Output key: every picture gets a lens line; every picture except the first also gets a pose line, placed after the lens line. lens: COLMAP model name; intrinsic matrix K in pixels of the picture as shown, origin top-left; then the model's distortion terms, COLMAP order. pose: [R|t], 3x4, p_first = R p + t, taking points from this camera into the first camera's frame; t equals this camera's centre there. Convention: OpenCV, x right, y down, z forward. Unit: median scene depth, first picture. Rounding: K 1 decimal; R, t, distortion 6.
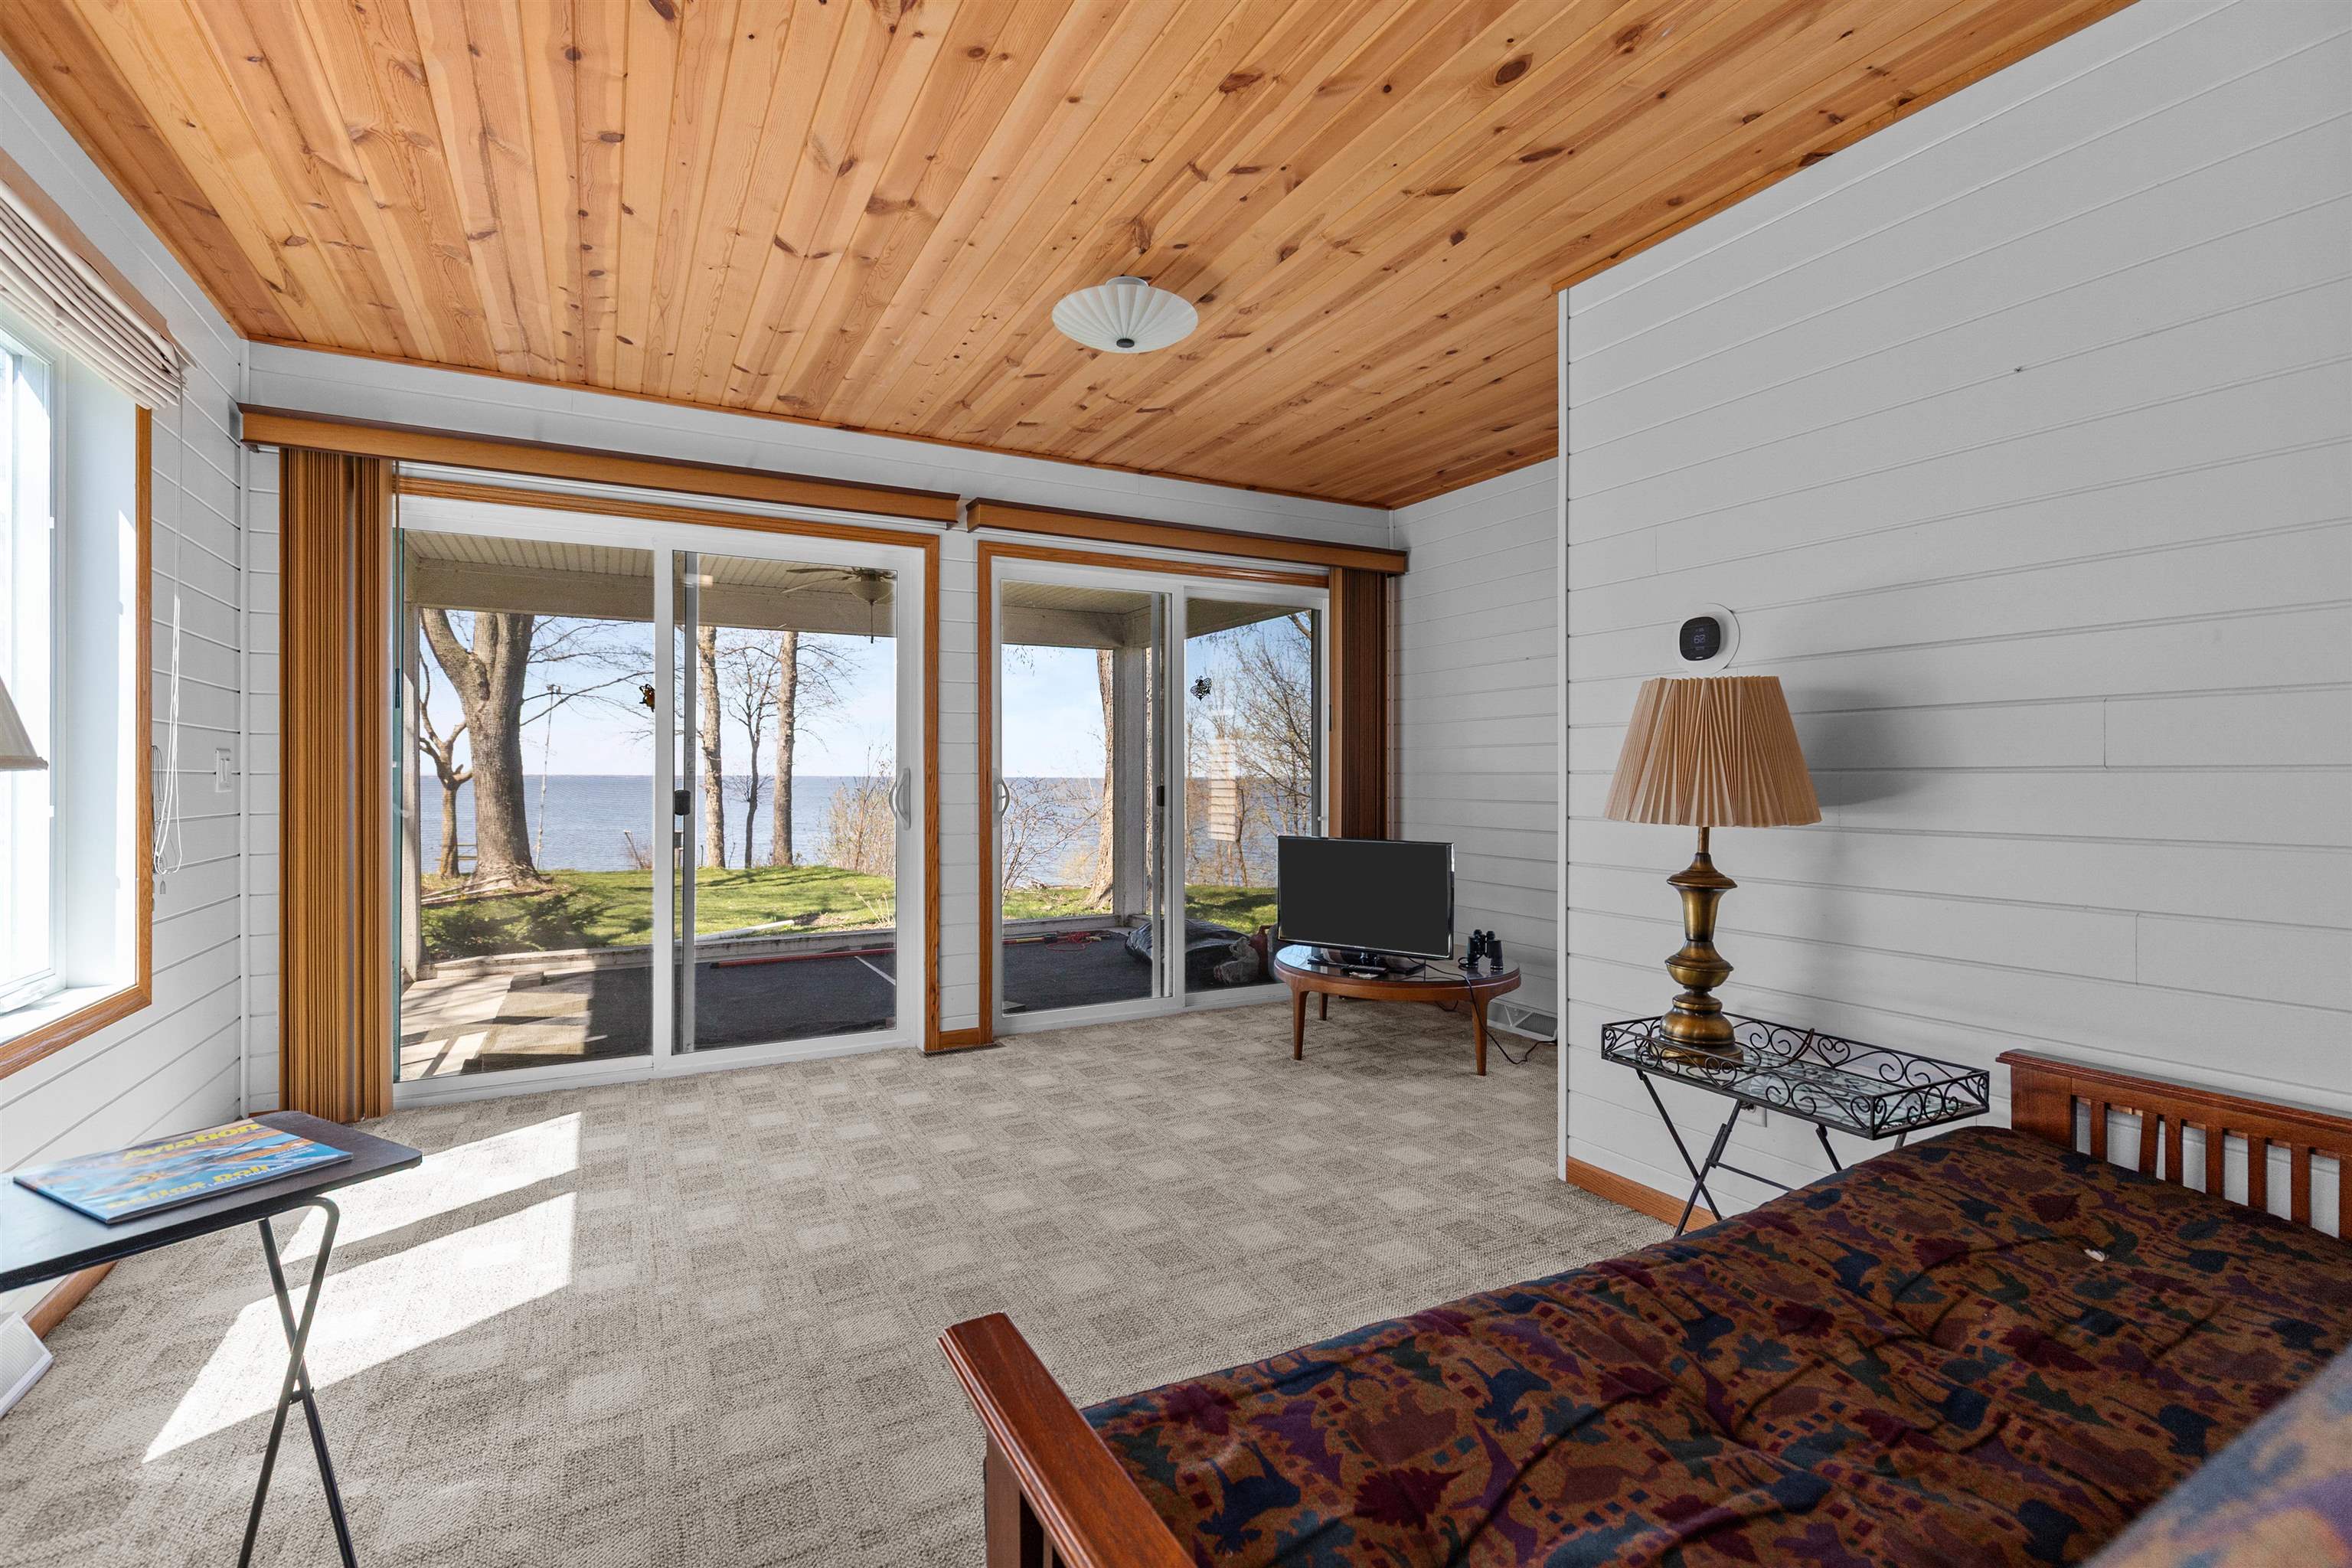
lens RADIAL K [[1058.6, 0, 1168.8], [0, 1058.6, 766.7], [0, 0, 1]] dist [0.007110, -0.002020]
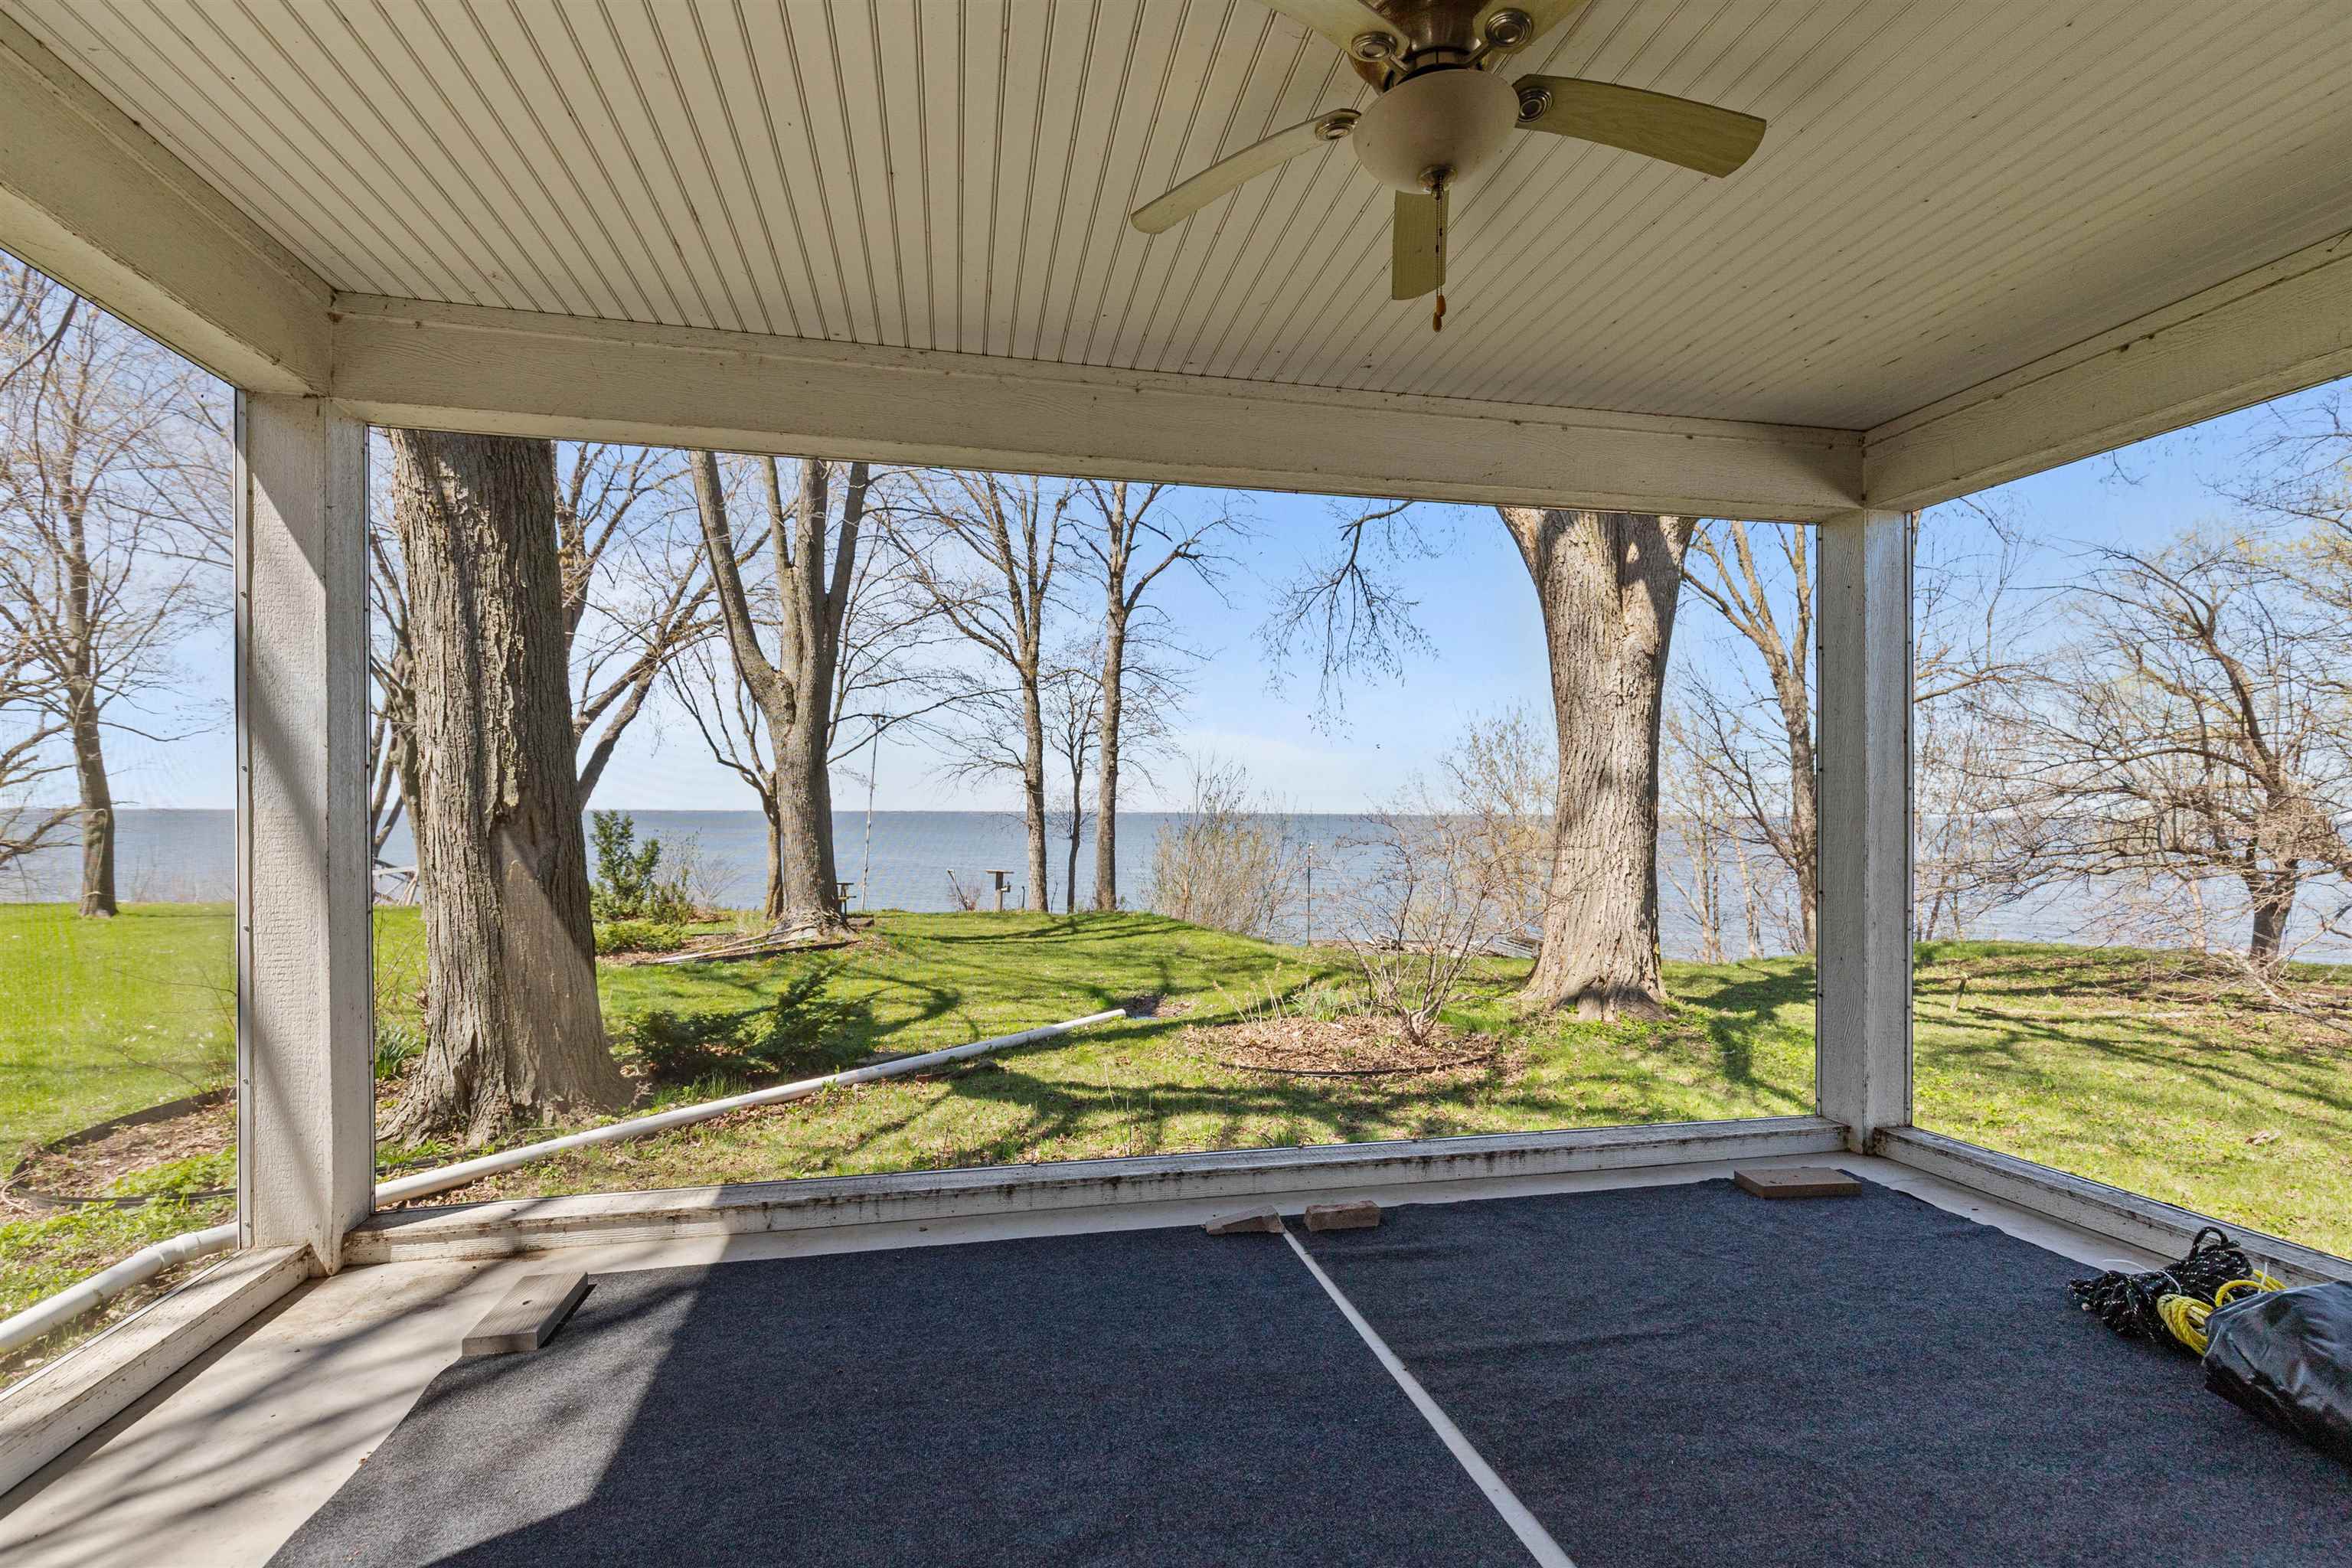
lens RADIAL K [[1058.6, 0, 1182.8], [0, 1058.6, 831.6], [0, 0, 1]] dist [0.007110, -0.002020]
pose [[0.962680, 0.007675, -0.270532, -0.402562], [-0.000565, 0.999653, 0.026350, 0.015886], [0.270641, -0.025213, 0.962350, 1.047001]]
